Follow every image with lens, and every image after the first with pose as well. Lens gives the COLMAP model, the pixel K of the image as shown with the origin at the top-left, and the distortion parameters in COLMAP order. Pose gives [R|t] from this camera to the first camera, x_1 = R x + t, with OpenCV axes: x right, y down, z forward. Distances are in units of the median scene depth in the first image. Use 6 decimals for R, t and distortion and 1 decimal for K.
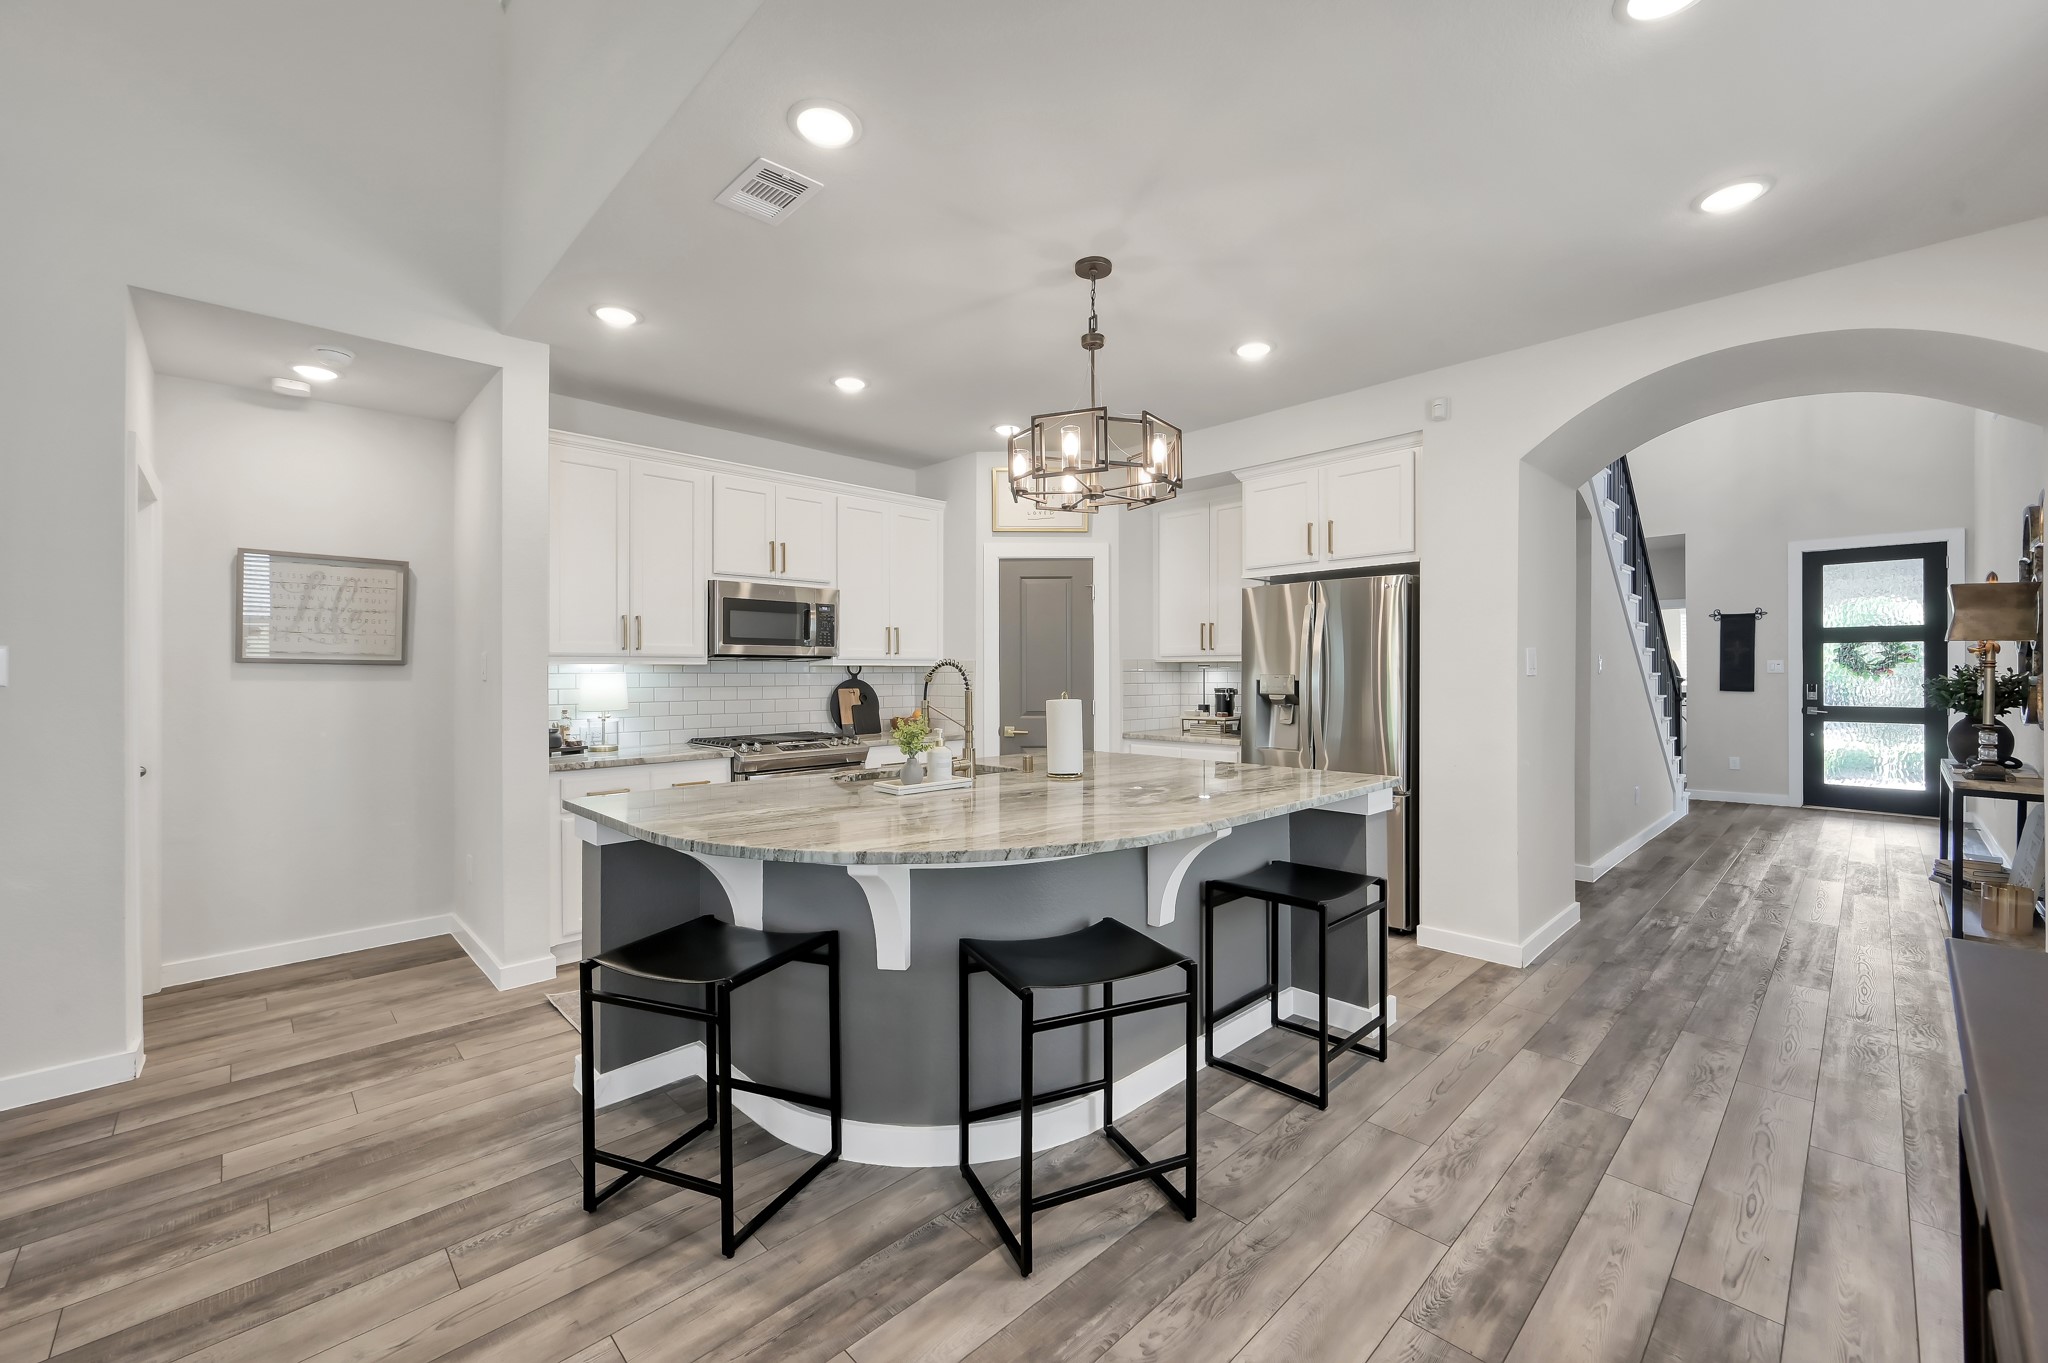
lens RADIAL K [[835.1, 0, 1020.6], [0, 835.1, 671.4], [0, 0, 1]] dist [0.011604, 0.000015]
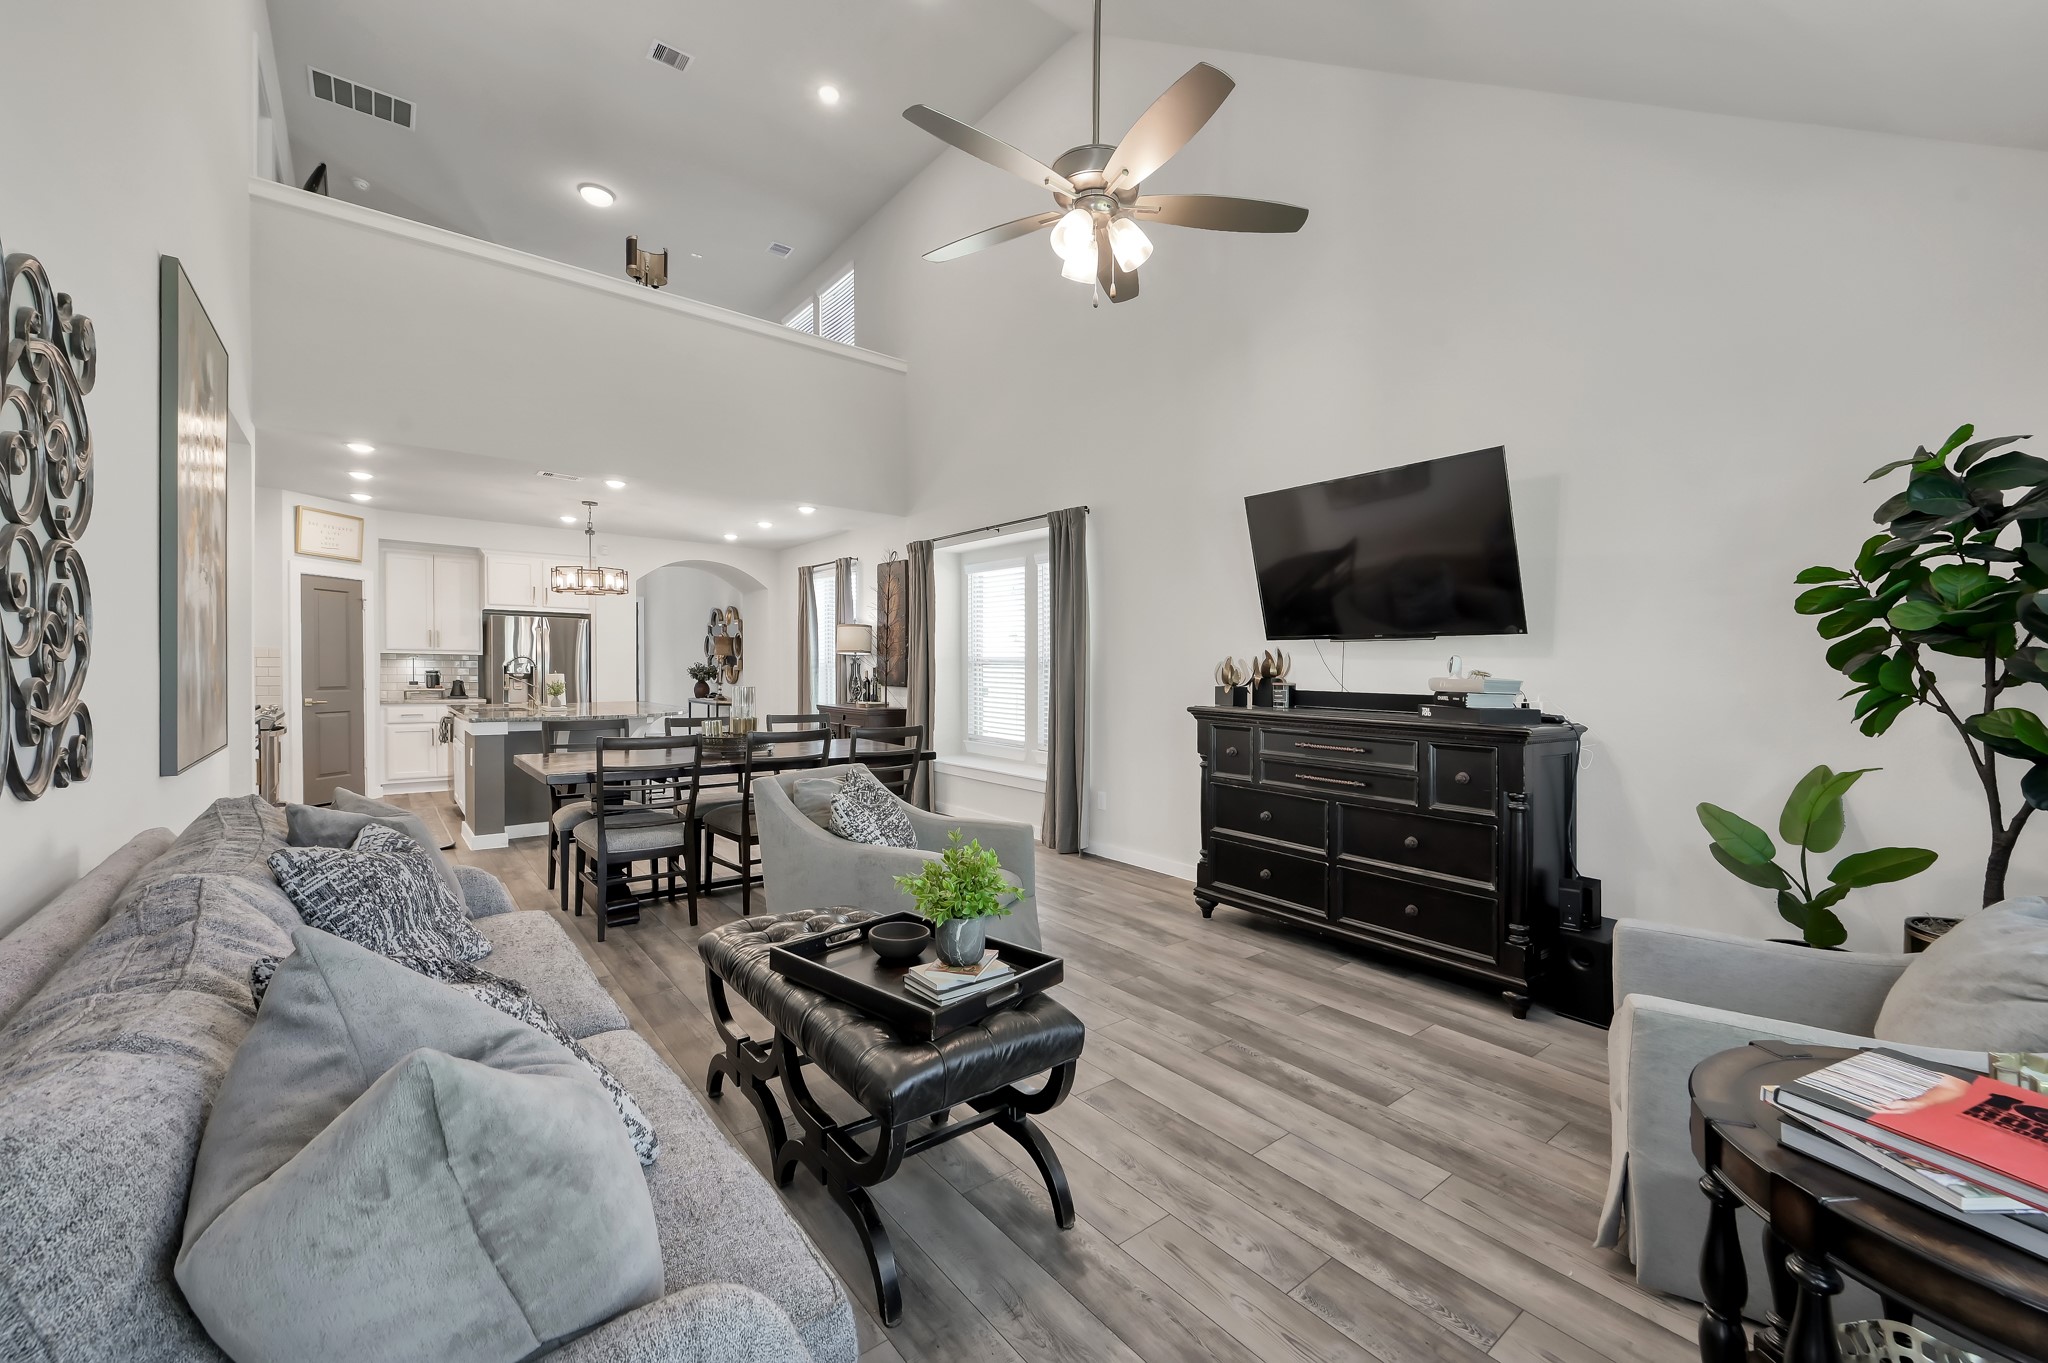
lens RADIAL K [[832.1, 0, 1027.9], [0, 832.1, 689.9], [0, 0, 1]] dist [0.000565, 0.000066]
pose [[0.118725, -0.018948, 0.992746, -1.664951], [-0.014238, 0.999683, 0.020784, 0.010498], [-0.992825, -0.016603, 0.118417, -0.442447]]
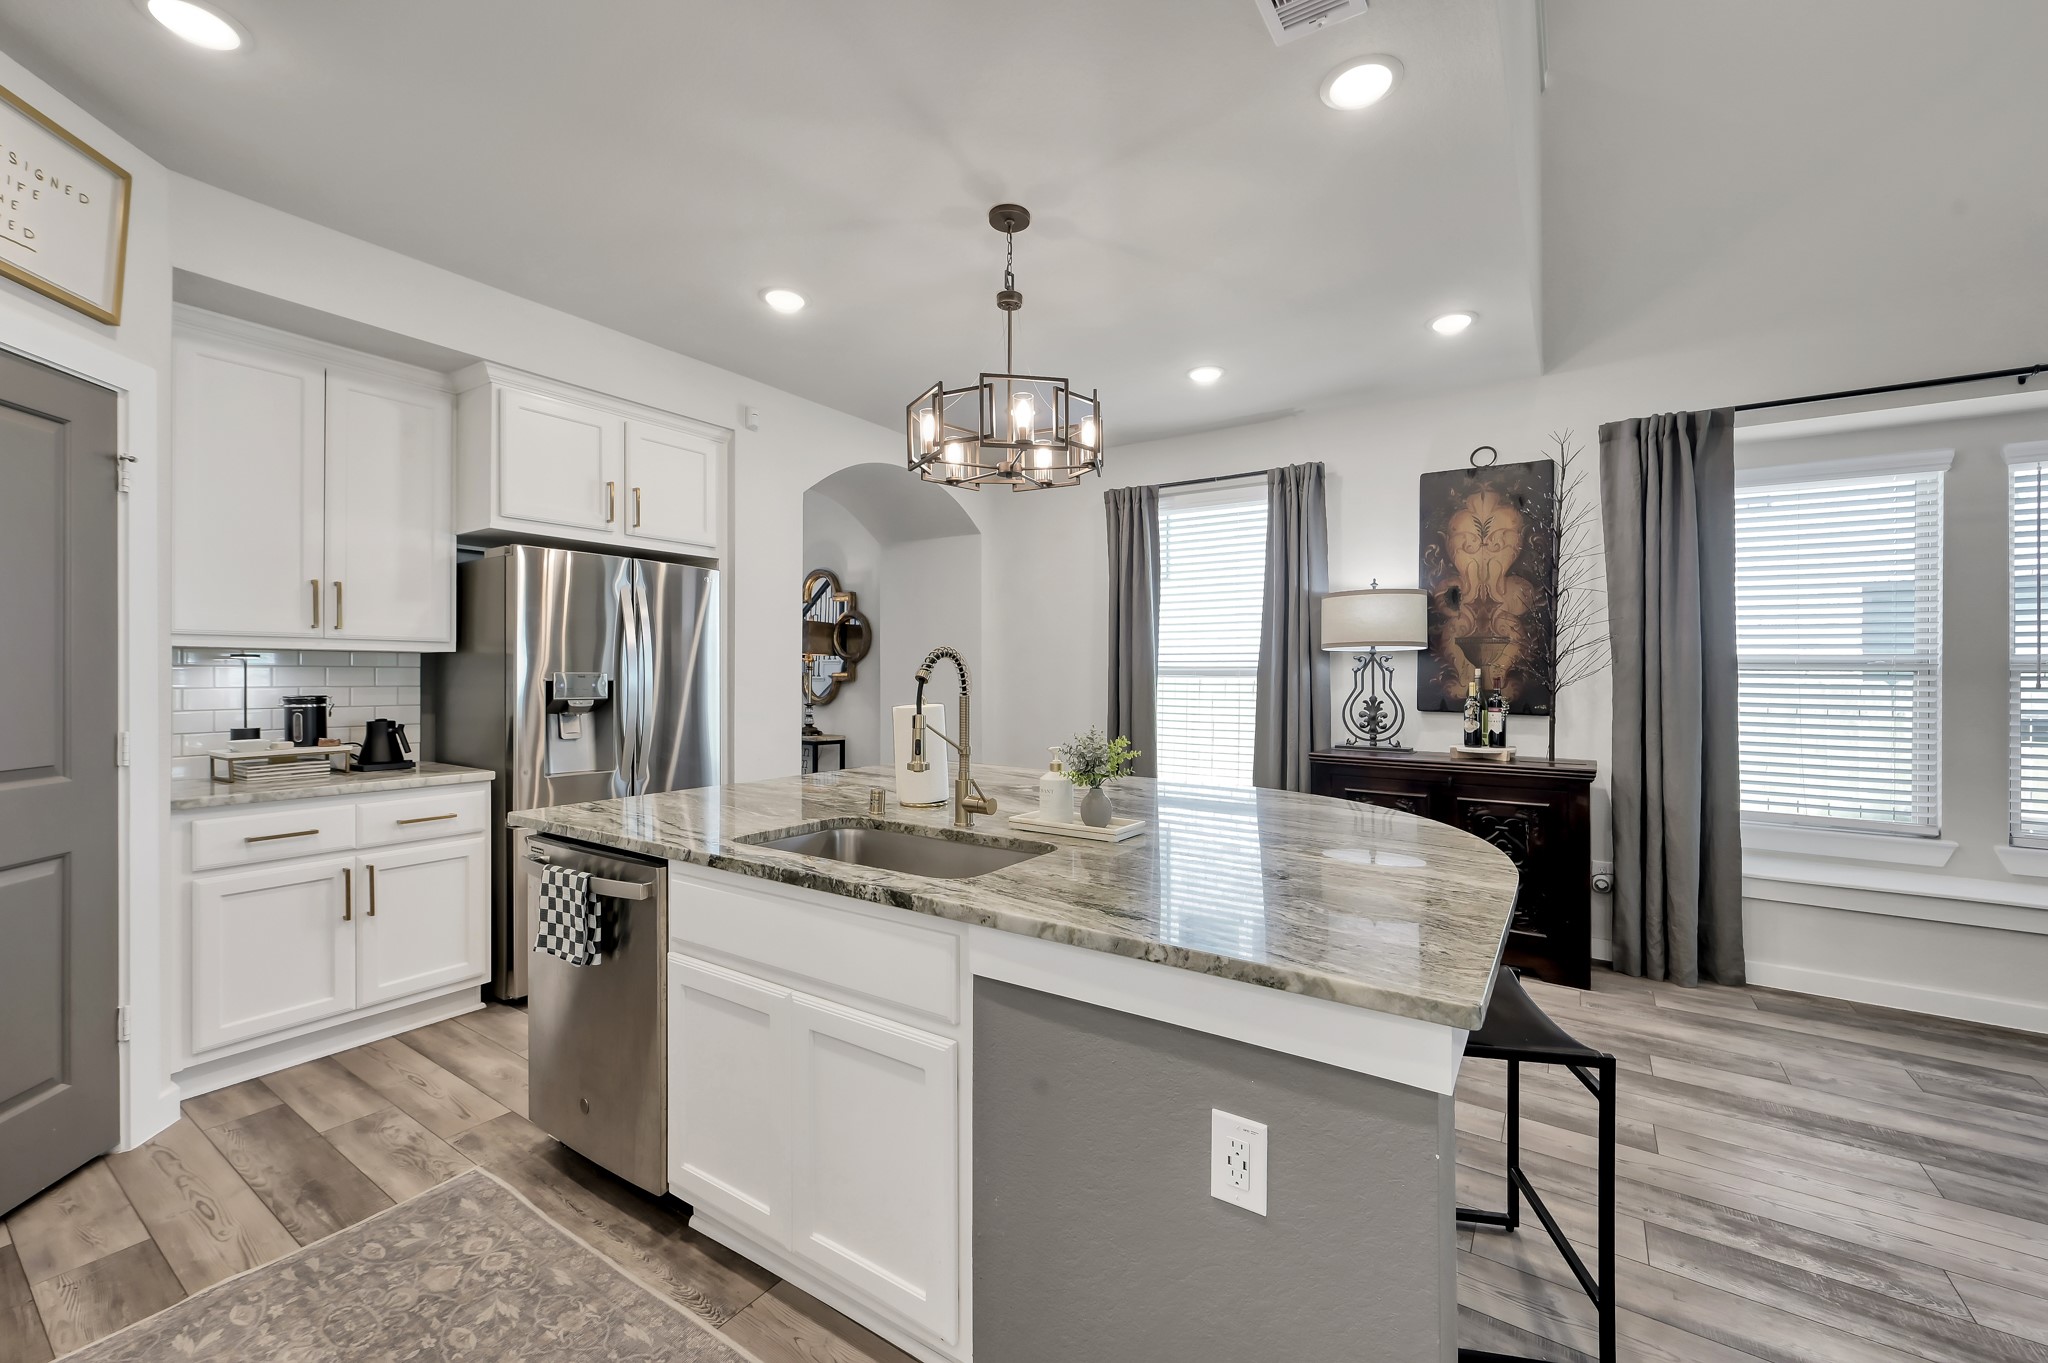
lens RADIAL K [[806.5, 0, 1035.6], [0, 806.5, 670.8], [0, 0, 1]] dist [0.000241, 0.000111]
pose [[-0.197271, 0.004458, 0.980339, -0.542952], [-0.006353, 0.999963, -0.005825, 0.004497], [-0.980328, -0.007377, -0.197235, 0.862695]]
